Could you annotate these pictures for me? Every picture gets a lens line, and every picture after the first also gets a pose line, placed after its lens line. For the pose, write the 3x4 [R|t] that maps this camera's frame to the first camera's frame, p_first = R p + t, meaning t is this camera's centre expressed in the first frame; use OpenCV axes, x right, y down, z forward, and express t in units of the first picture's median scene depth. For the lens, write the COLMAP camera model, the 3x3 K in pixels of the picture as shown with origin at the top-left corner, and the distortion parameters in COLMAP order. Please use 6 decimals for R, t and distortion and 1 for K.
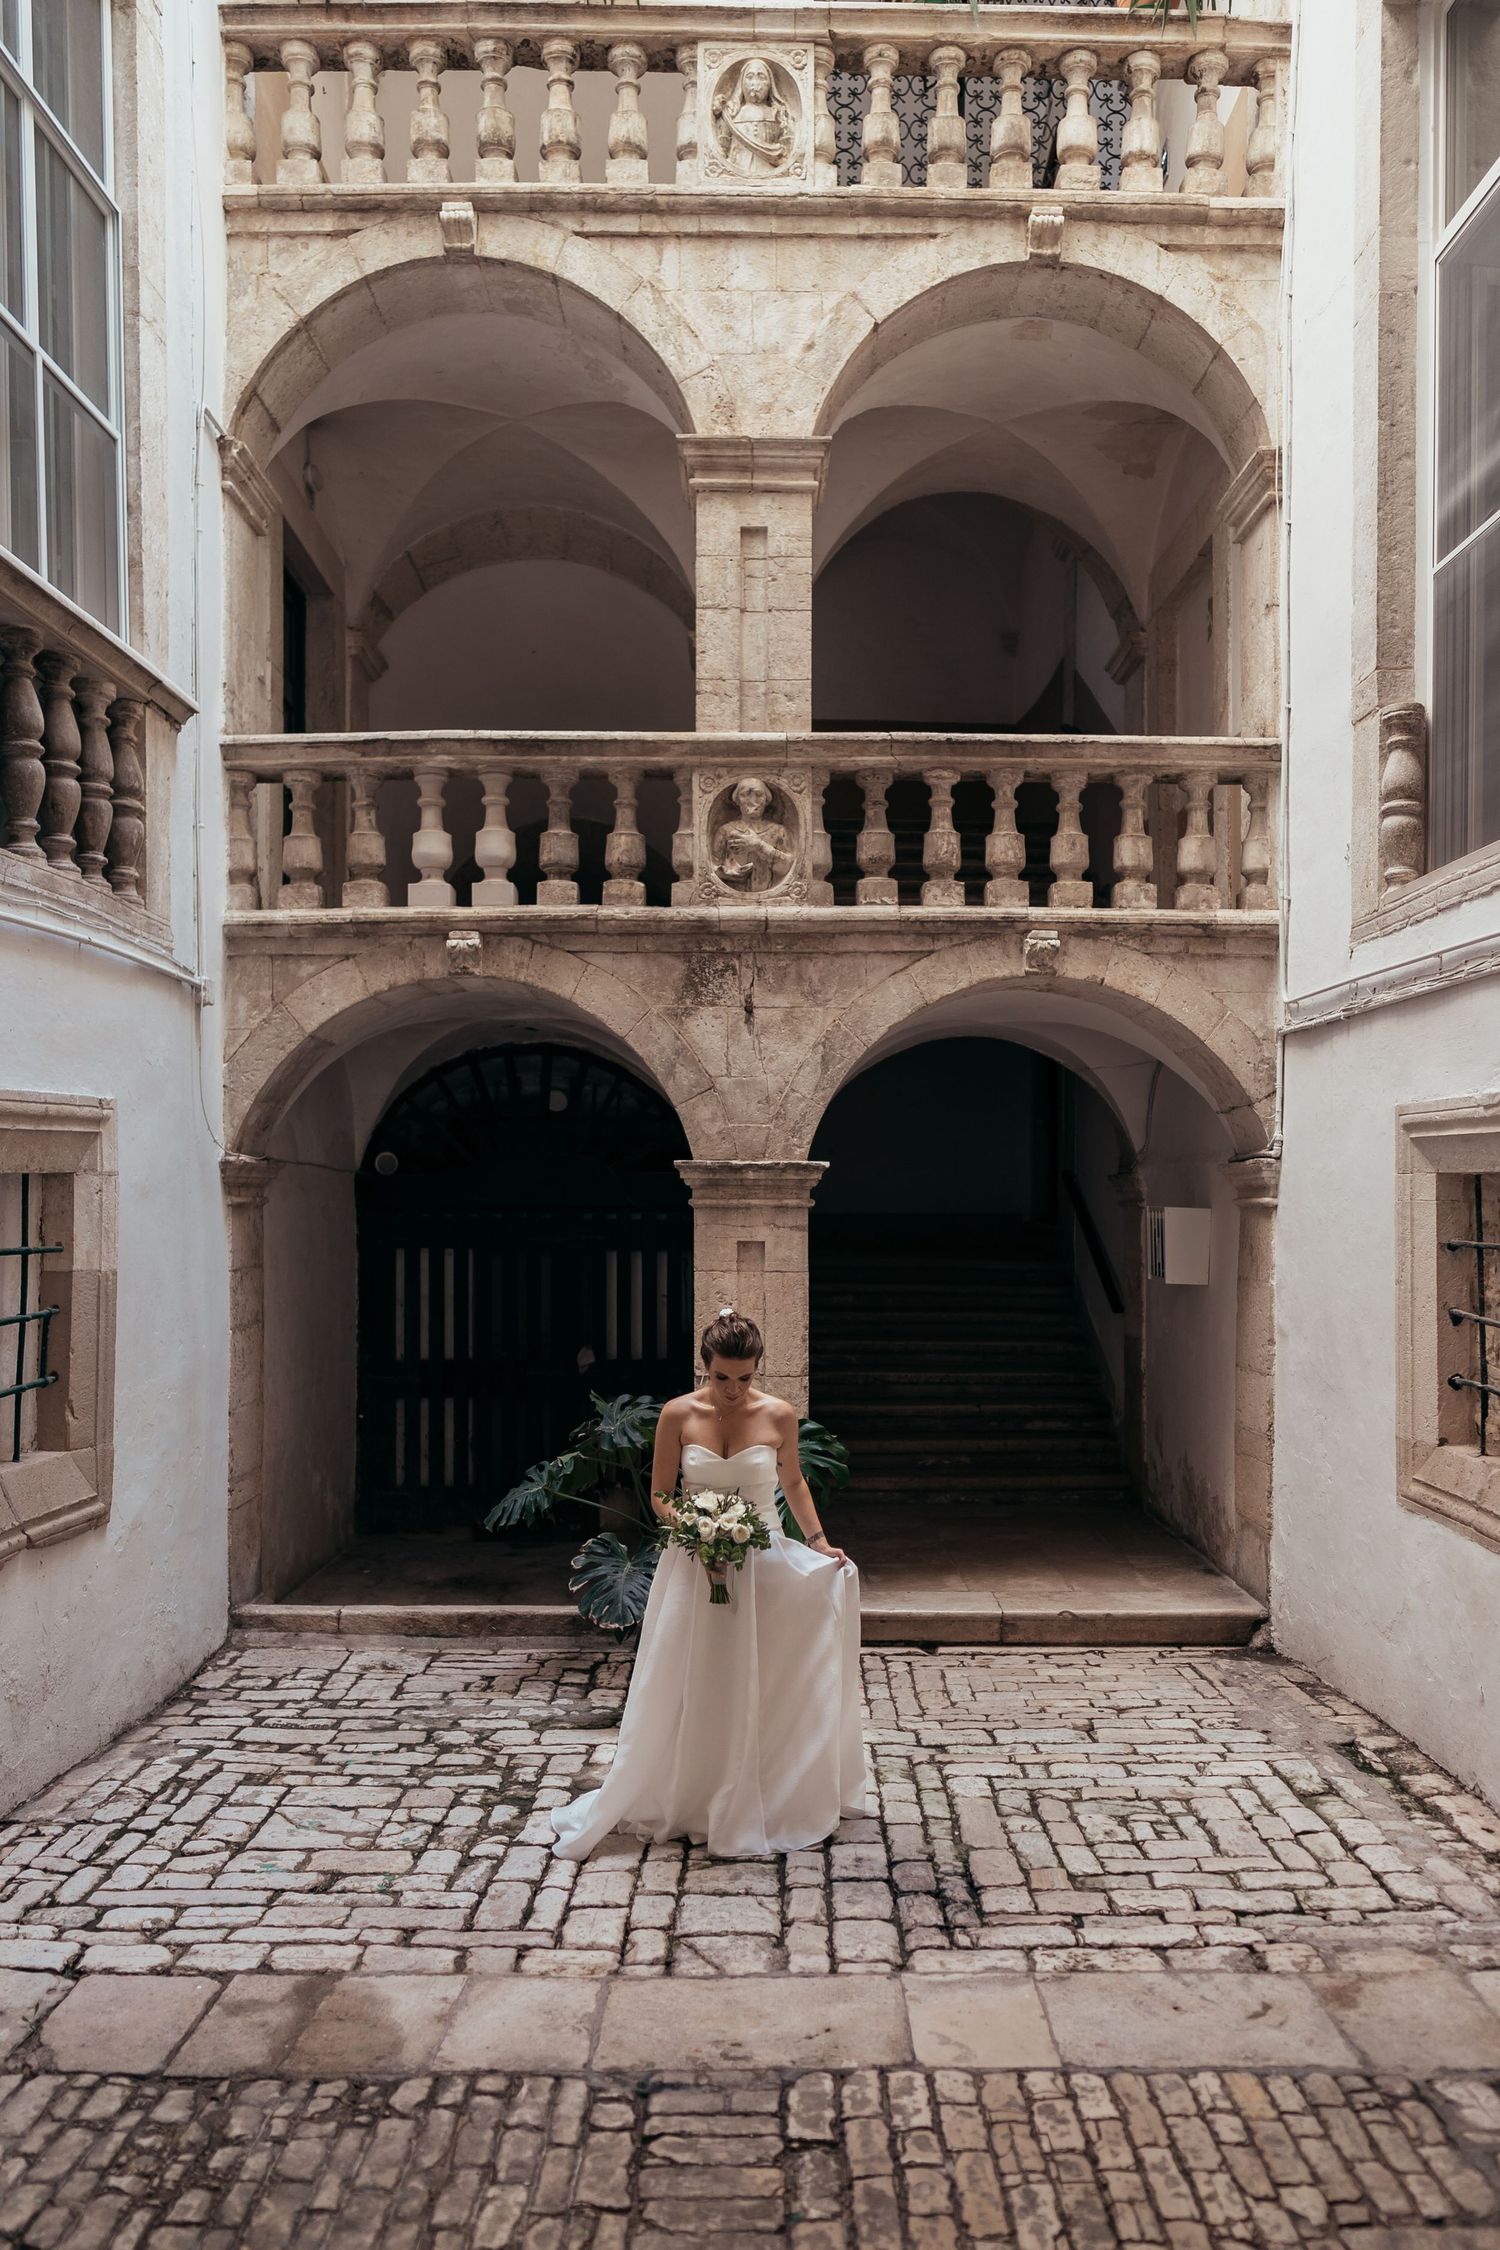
lens RADIAL K [[1567.7, 0, 793.2], [0, 1567.7, 1129.9], [0, 0, 1]] dist [-0.001943, 0.001729]
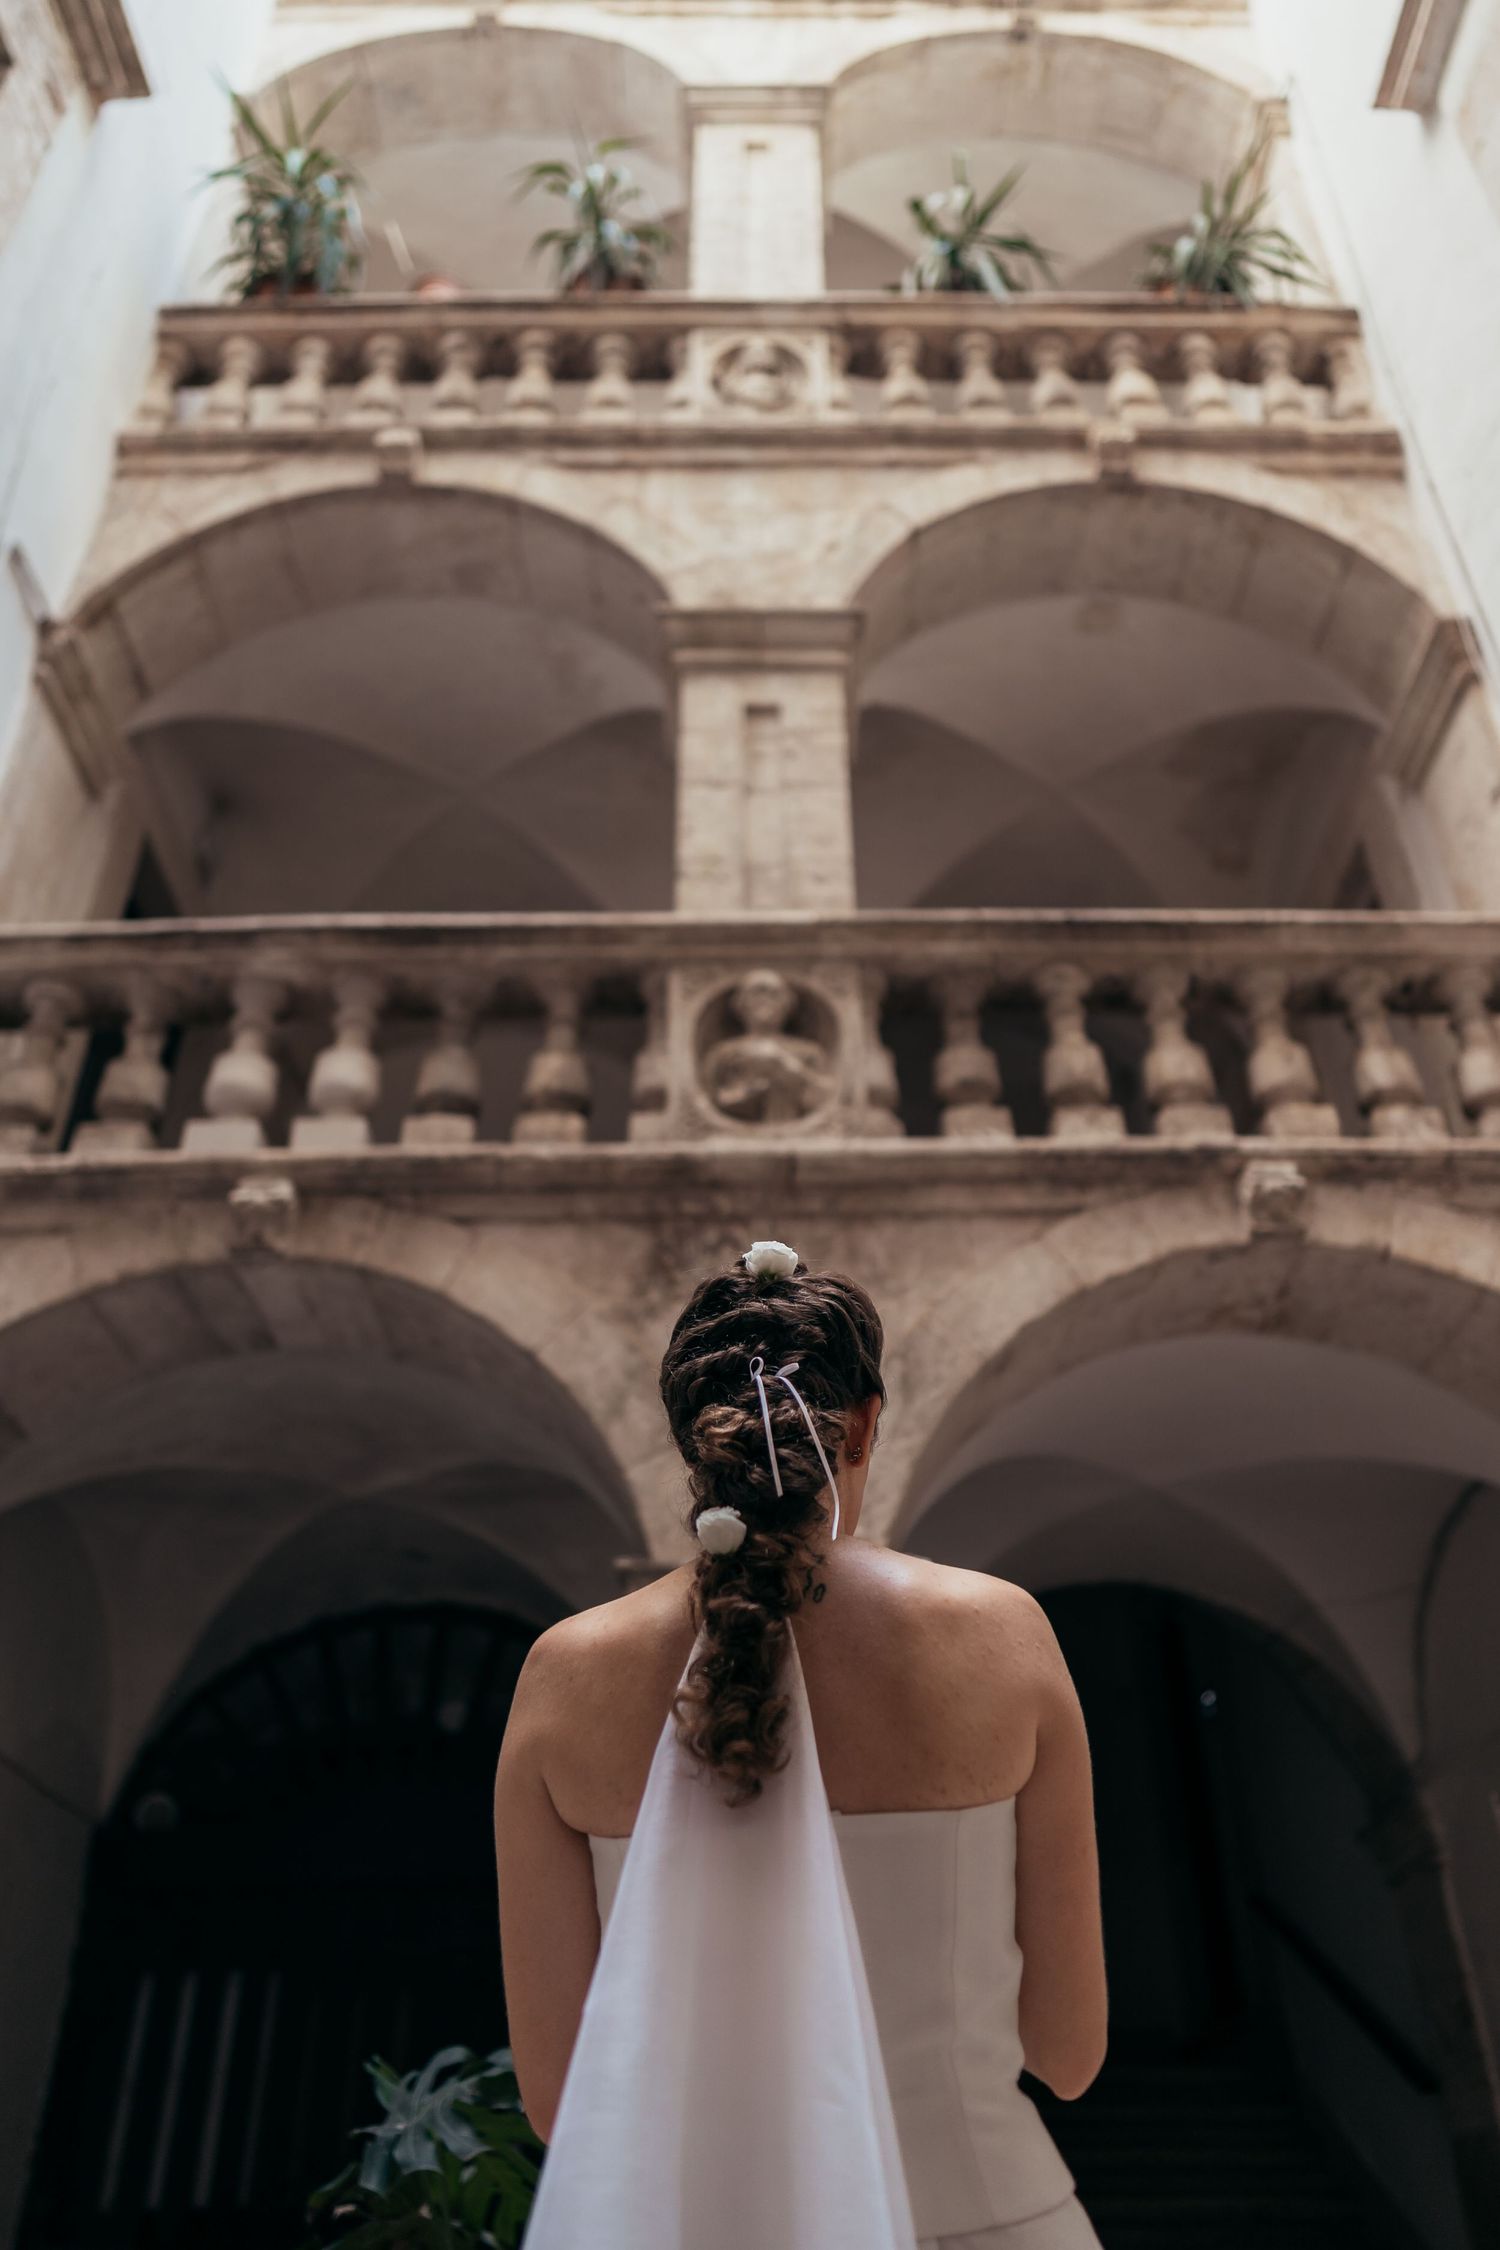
lens RADIAL K [[1567.7, 0, 793.2], [0, 1567.7, 1129.9], [0, 0, 1]] dist [-0.001943, 0.001729]
pose [[0.999711, -0.023995, 0.001709, -0.017154], [0.021305, 0.850165, -0.526085, 0.163122], [0.011170, 0.525969, 0.850430, 0.497596]]
